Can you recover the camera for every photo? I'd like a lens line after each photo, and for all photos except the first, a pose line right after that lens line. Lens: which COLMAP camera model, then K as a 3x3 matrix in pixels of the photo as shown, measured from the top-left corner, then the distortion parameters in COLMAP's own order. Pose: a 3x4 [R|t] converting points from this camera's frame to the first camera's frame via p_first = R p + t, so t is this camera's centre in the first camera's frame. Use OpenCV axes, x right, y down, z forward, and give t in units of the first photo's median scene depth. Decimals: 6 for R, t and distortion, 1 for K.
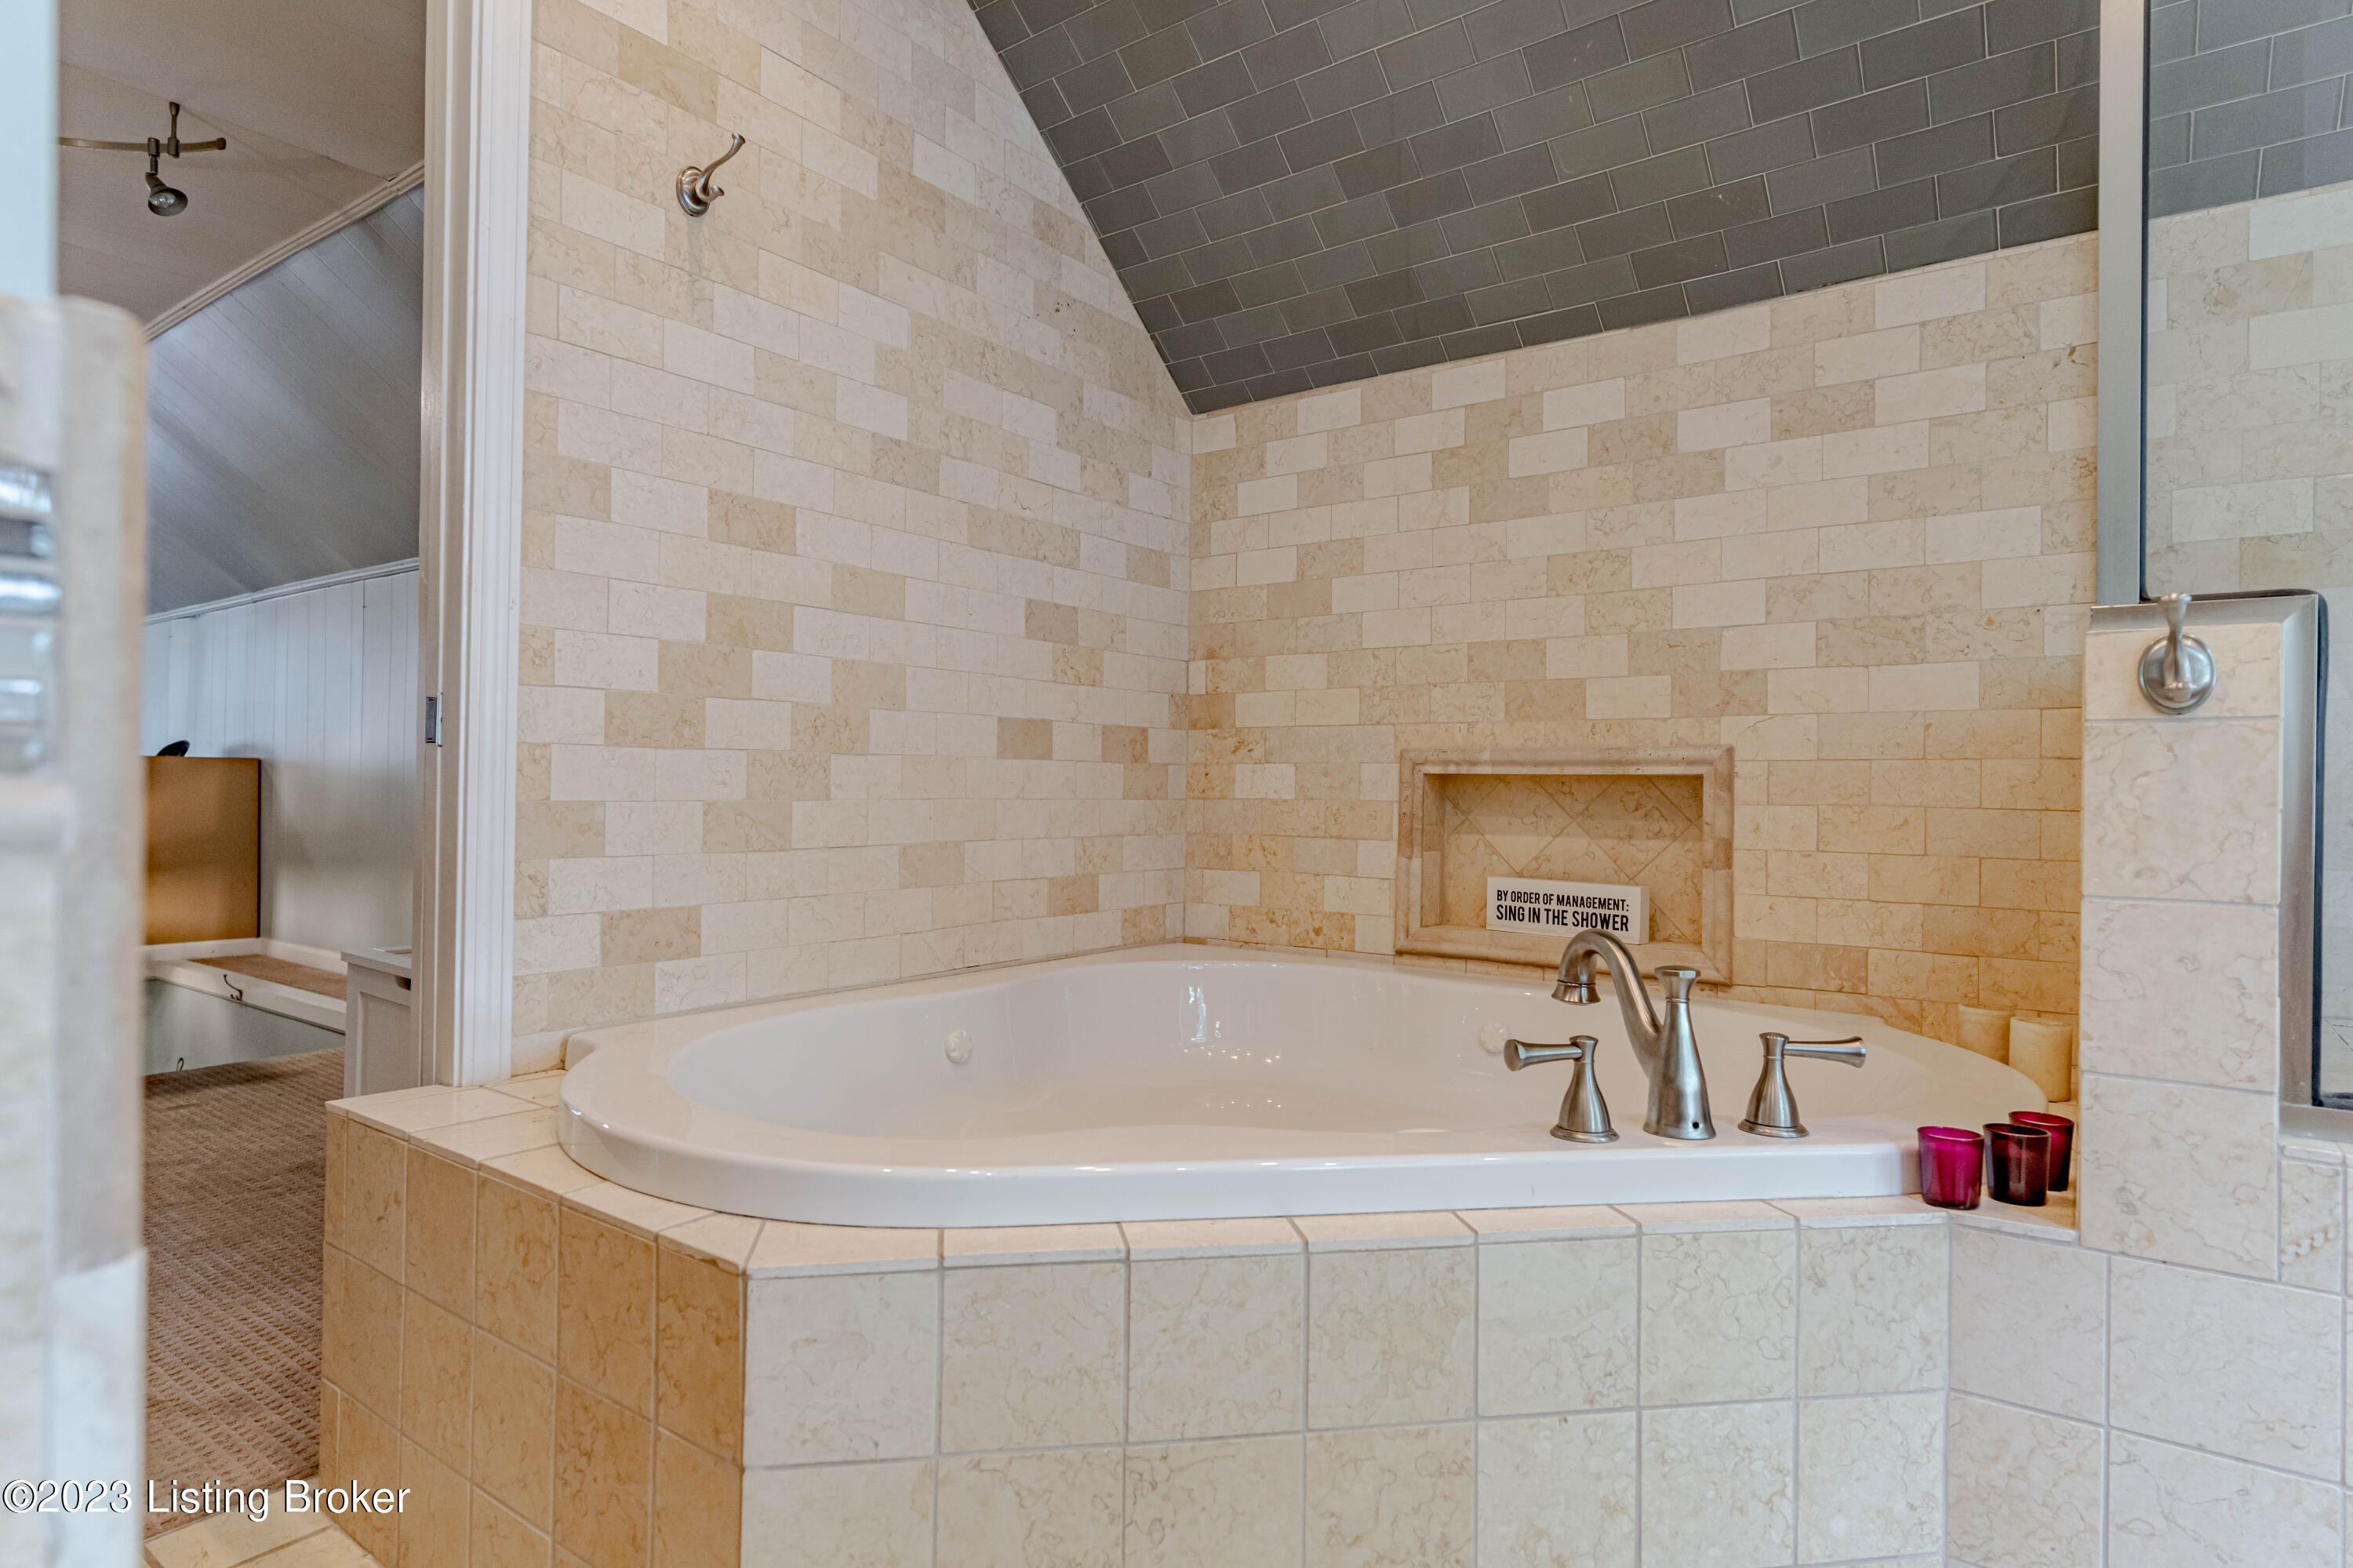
lens RADIAL K [[1280.0, 0, 1165.3], [0, 1280.0, 787.7], [0, 0, 1]] dist [-0.012287, 0.003811]
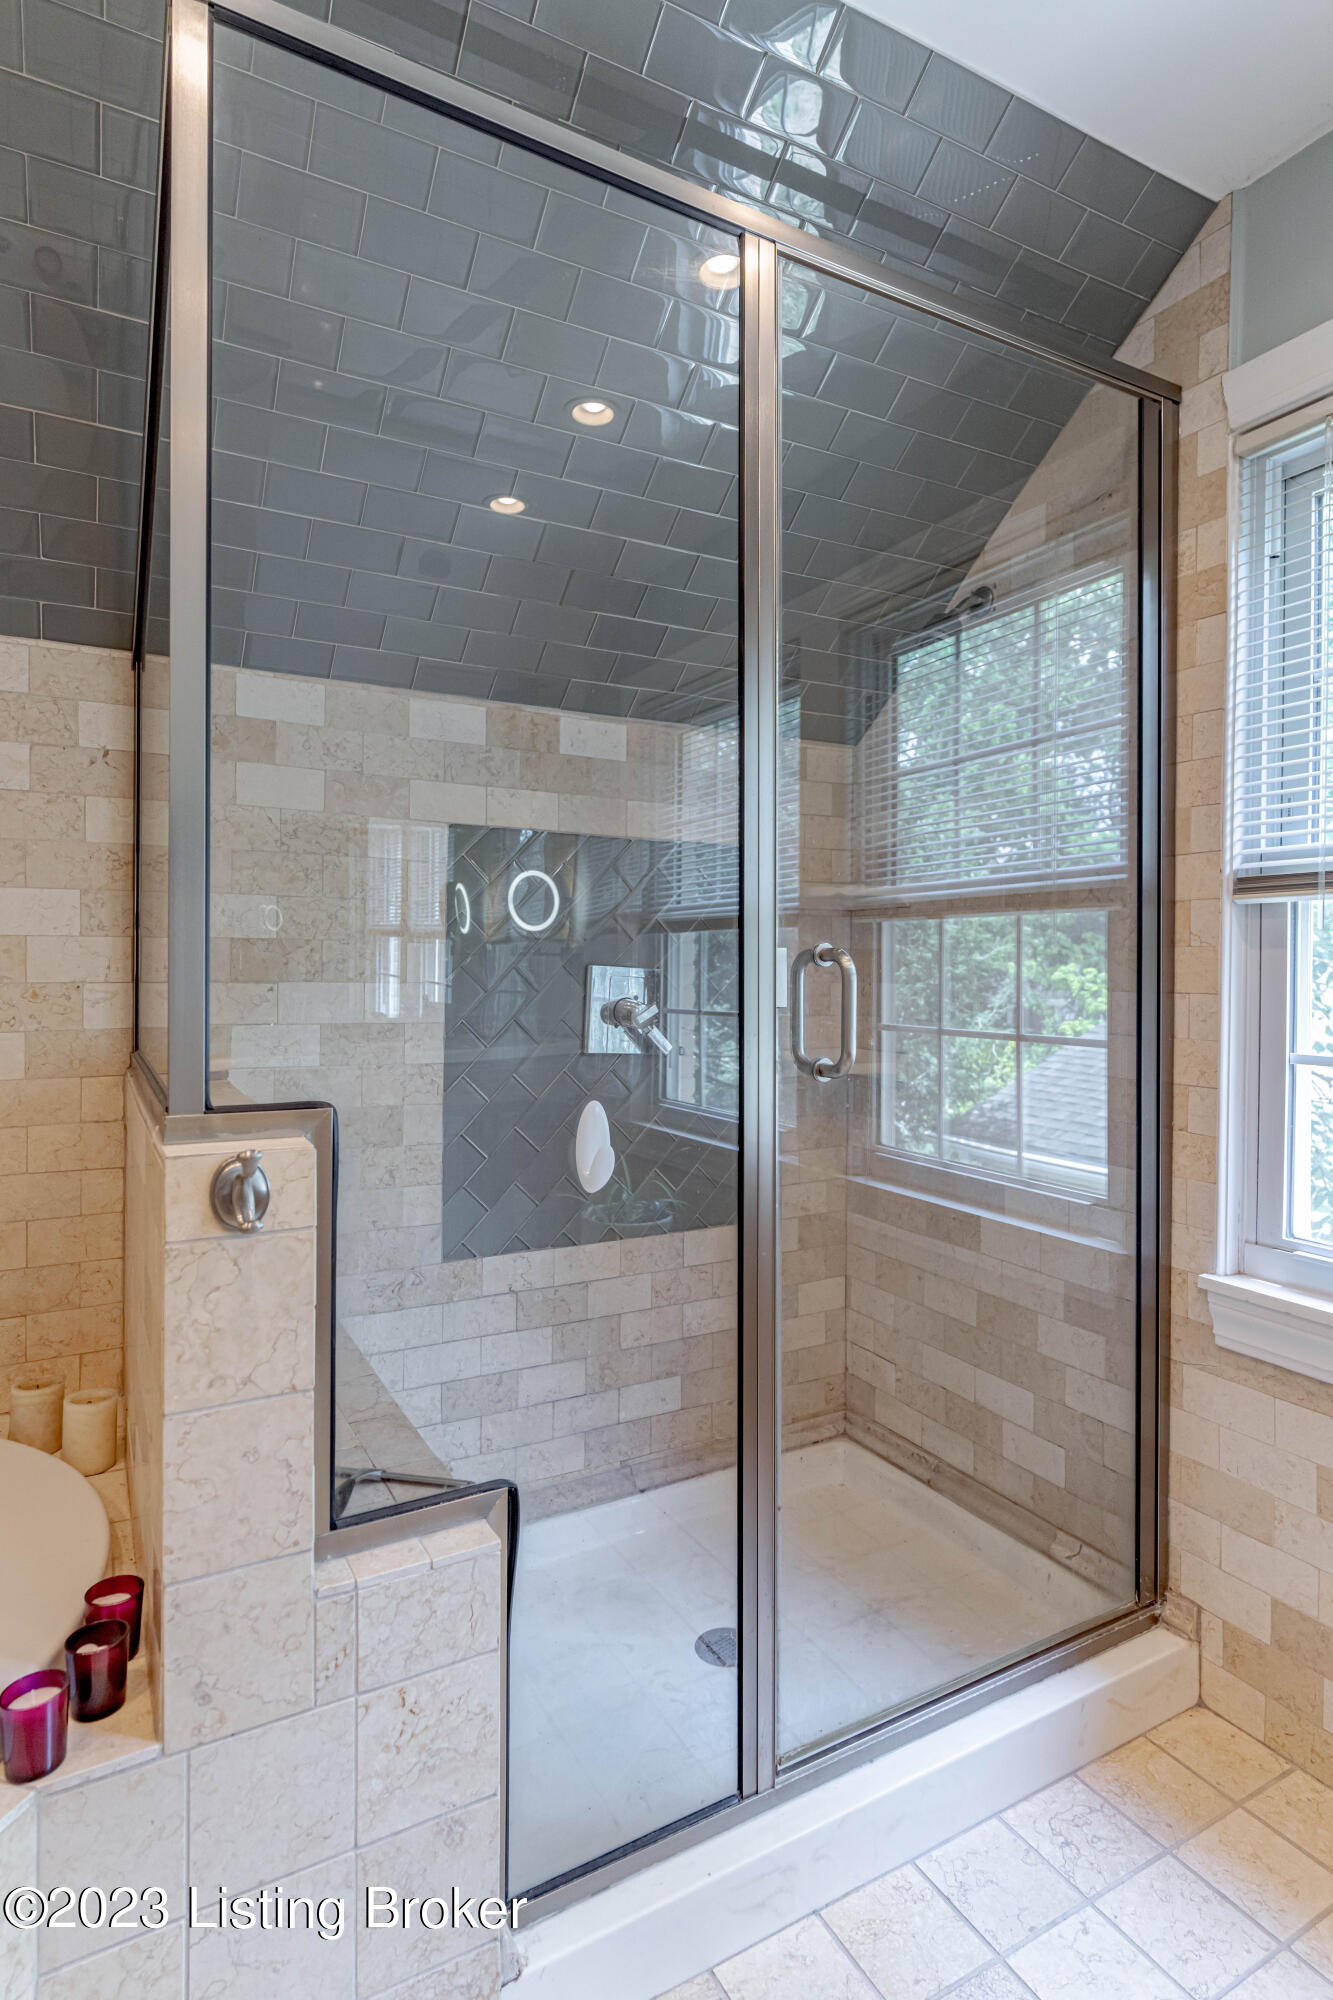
lens RADIAL K [[1061.8, 0, 668.9], [0, 1061.8, 995.4], [0, 0, 1]] dist [0.004959, -0.000830]
pose [[0.415193, -0.018493, 0.909545, 0.113922], [-0.010504, 0.999629, 0.025119, -0.281780], [-0.909673, -0.019983, 0.414845, 0.279085]]
